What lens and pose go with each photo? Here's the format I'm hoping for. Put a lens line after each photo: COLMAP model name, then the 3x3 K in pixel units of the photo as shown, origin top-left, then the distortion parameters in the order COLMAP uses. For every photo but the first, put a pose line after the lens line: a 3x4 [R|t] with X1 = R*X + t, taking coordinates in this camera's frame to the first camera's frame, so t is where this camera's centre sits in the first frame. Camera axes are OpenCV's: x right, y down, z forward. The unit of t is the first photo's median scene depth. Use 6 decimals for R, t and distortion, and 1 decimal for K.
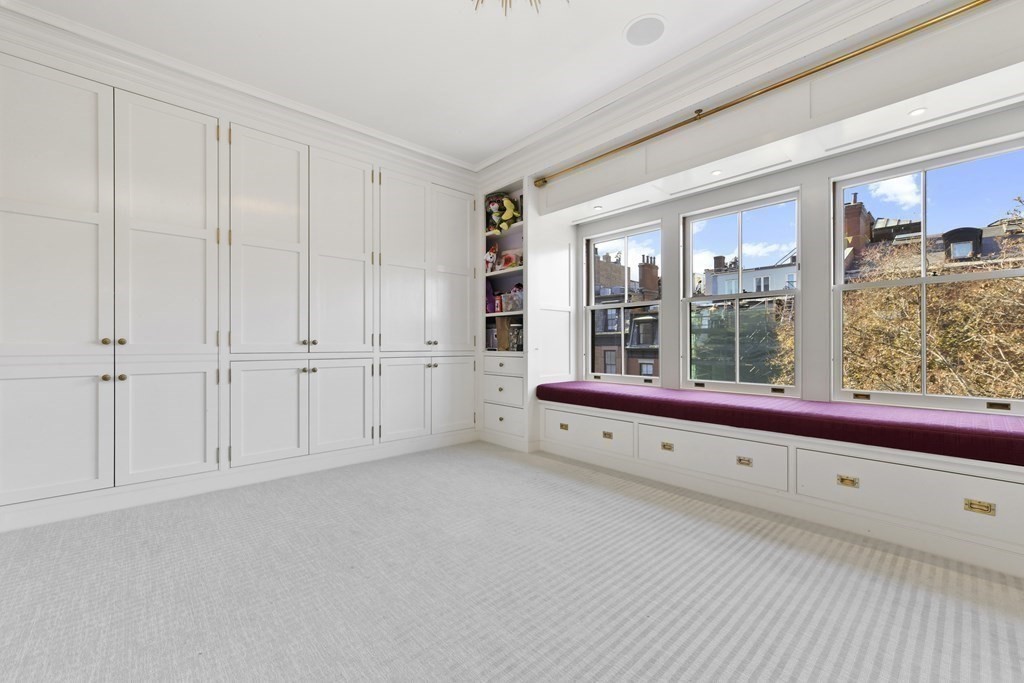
lens RADIAL K [[417.4, 0, 521.0], [0, 417.4, 343.9], [0, 0, 1]] dist [0.002715, 0.002313]
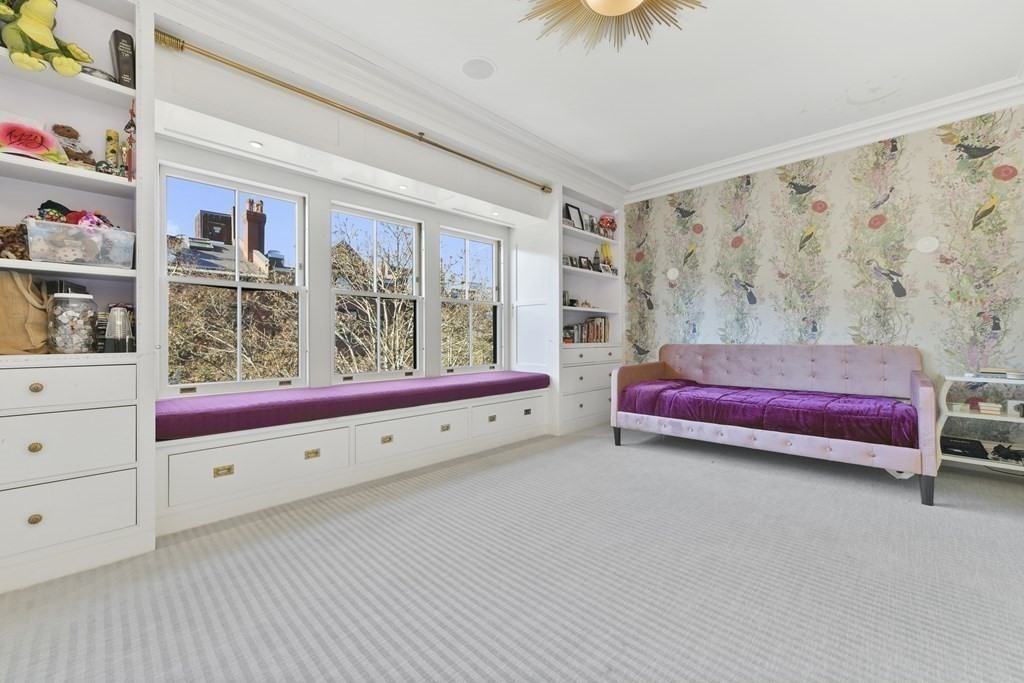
lens RADIAL K [[417.4, 0, 520.4], [0, 417.4, 336.7], [0, 0, 1]] dist [0.002715, 0.002313]
pose [[-0.067071, 0.003220, 0.997743, -0.534364], [0.003201, 0.999990, -0.003012, 0.002073], [-0.997743, 0.002992, -0.067080, 0.589789]]
